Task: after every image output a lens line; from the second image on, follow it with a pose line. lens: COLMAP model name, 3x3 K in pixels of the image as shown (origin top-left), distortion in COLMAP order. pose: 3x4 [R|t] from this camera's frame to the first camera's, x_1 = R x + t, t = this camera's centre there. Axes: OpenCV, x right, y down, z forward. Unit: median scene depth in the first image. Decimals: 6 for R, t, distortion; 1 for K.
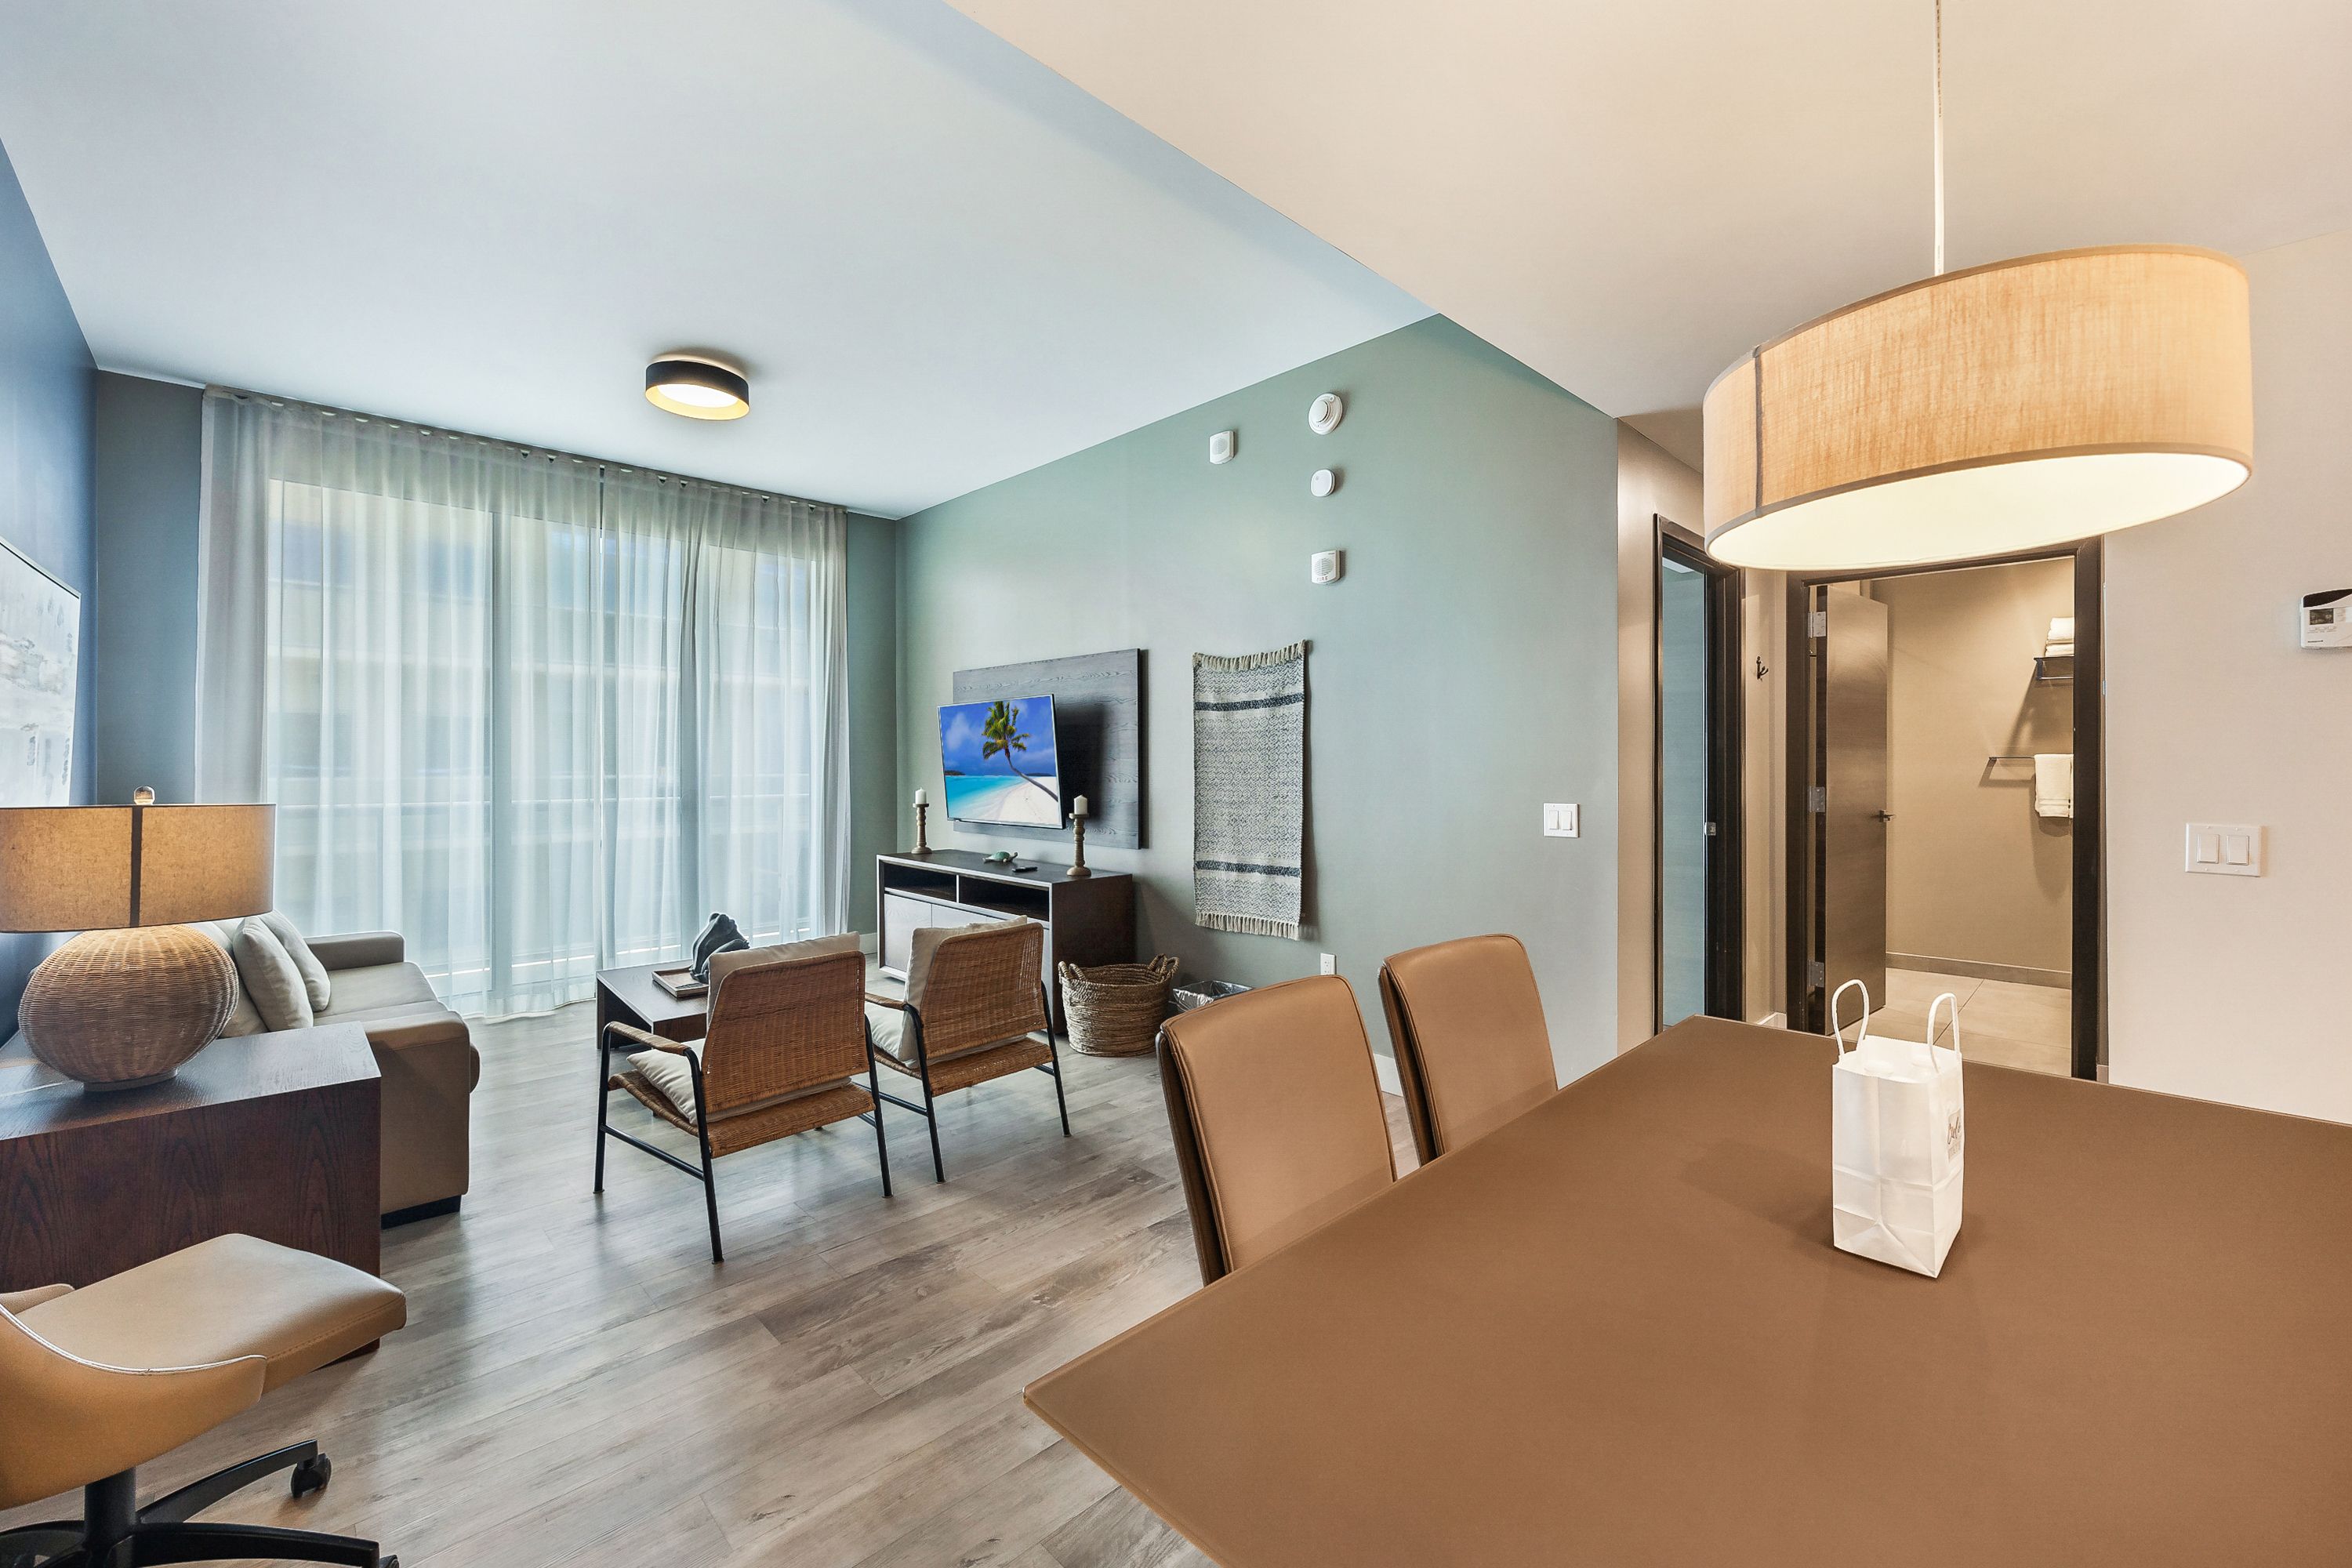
lens RADIAL K [[948.9, 0, 1173.3], [0, 948.9, 769.9], [0, 0, 1]] dist [-0.006205, -0.000201]
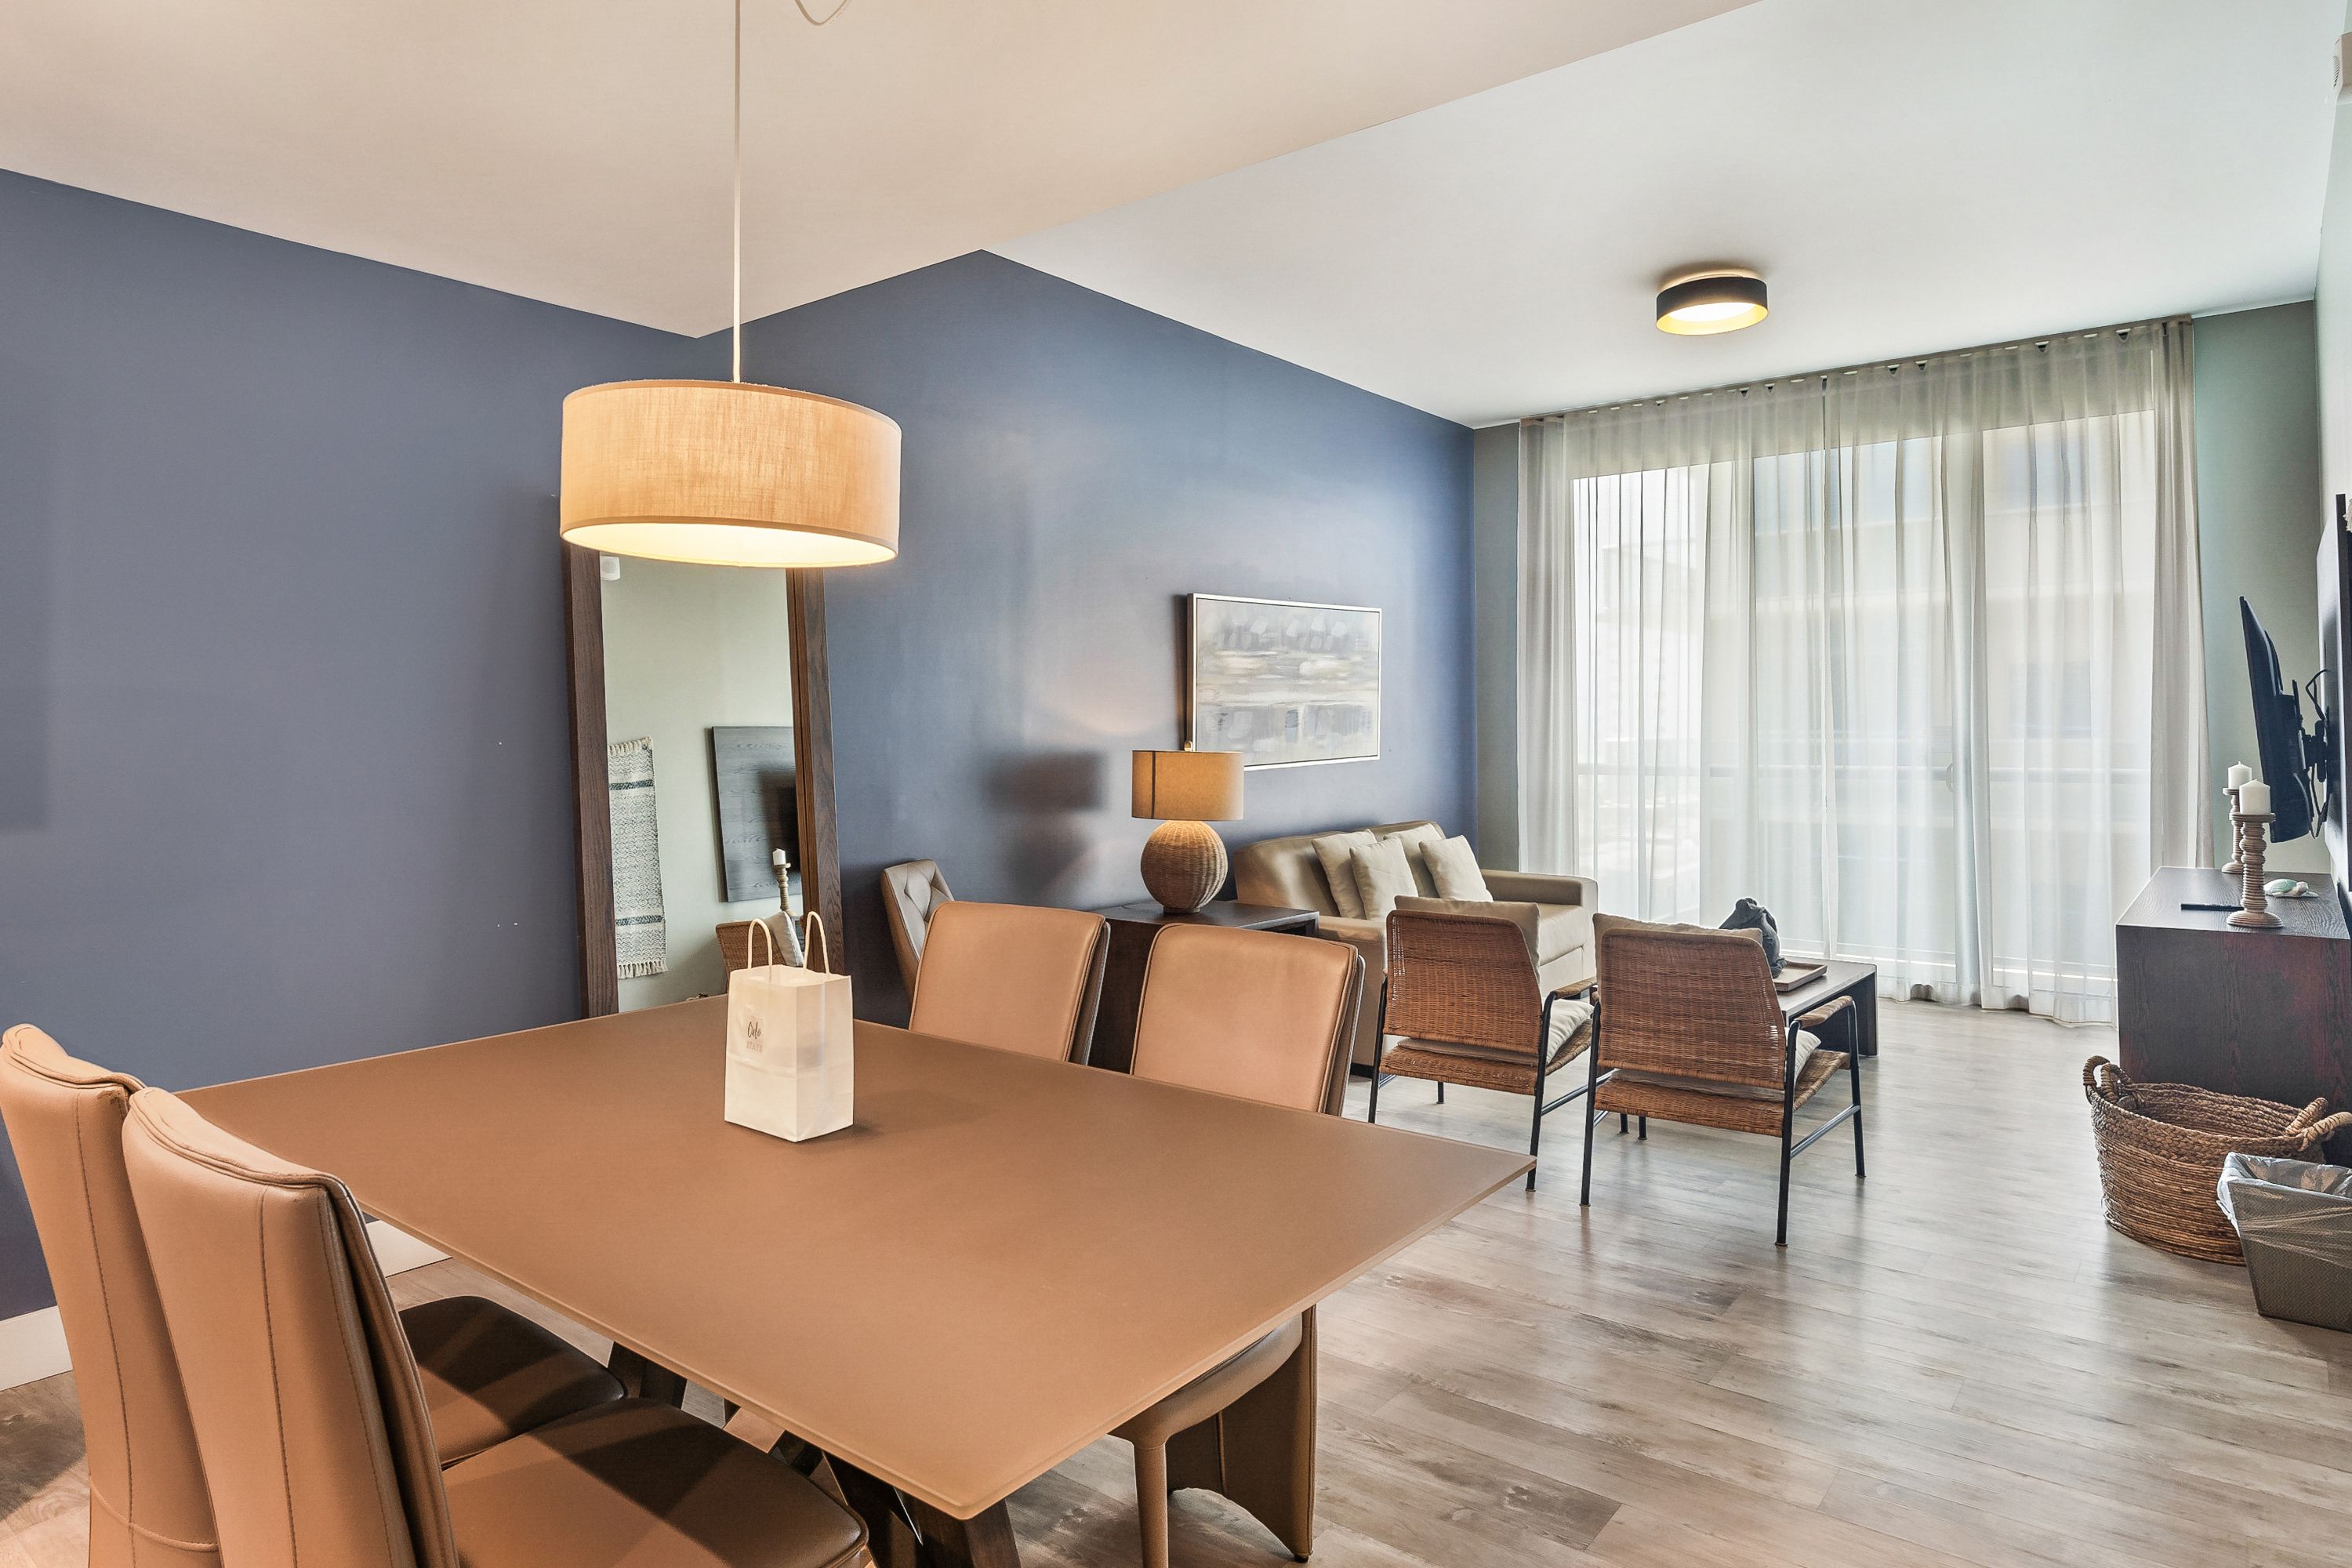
lens RADIAL K [[1352.2, 0, 1217.0], [0, 1352.2, 698.4], [0, 0, 1]] dist [0.011424, -0.000206]
pose [[0.156186, -0.020389, -0.987517, 0.720458], [0.000413, 0.999788, -0.020577, -0.003904], [0.987728, 0.002806, 0.156162, 0.356953]]
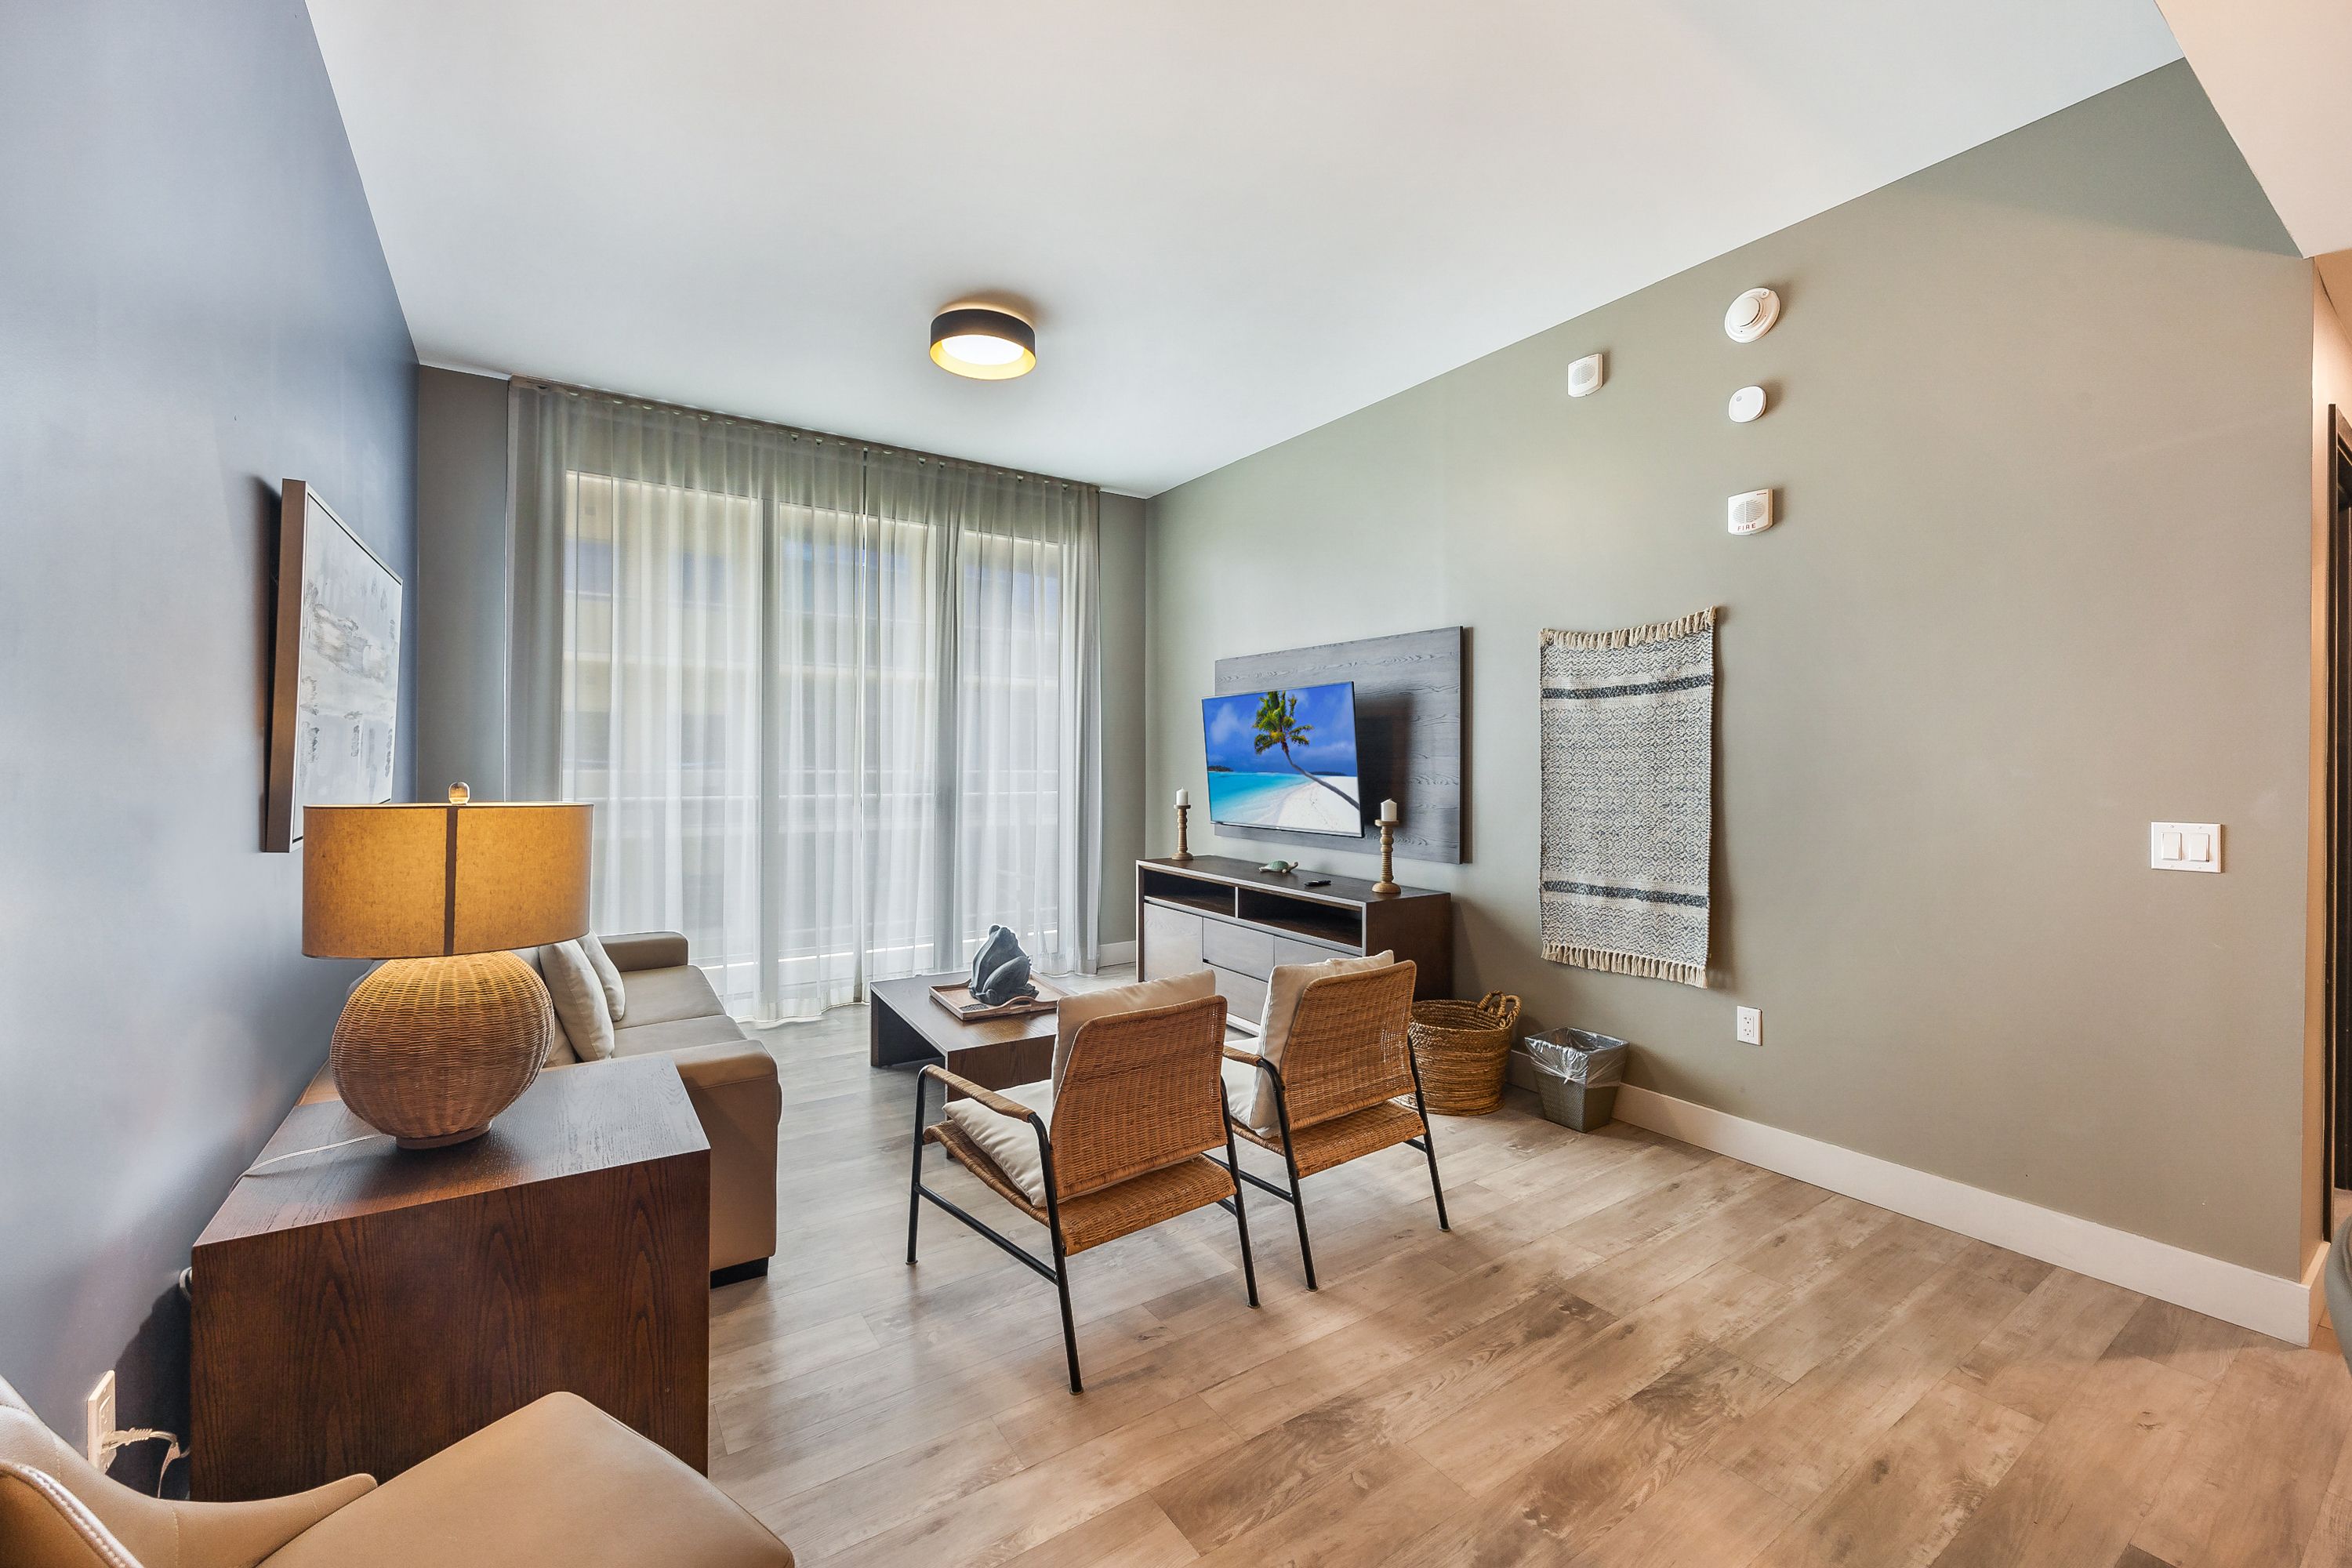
lens RADIAL K [[948.9, 0, 1173.3], [0, 948.9, 769.9], [0, 0, 1]] dist [-0.006205, -0.000201]
pose [[0.983642, 0.008547, -0.179932, -0.166792], [-0.007942, 0.999960, 0.004084, -0.001176], [0.179960, -0.002588, 0.983671, 0.150995]]
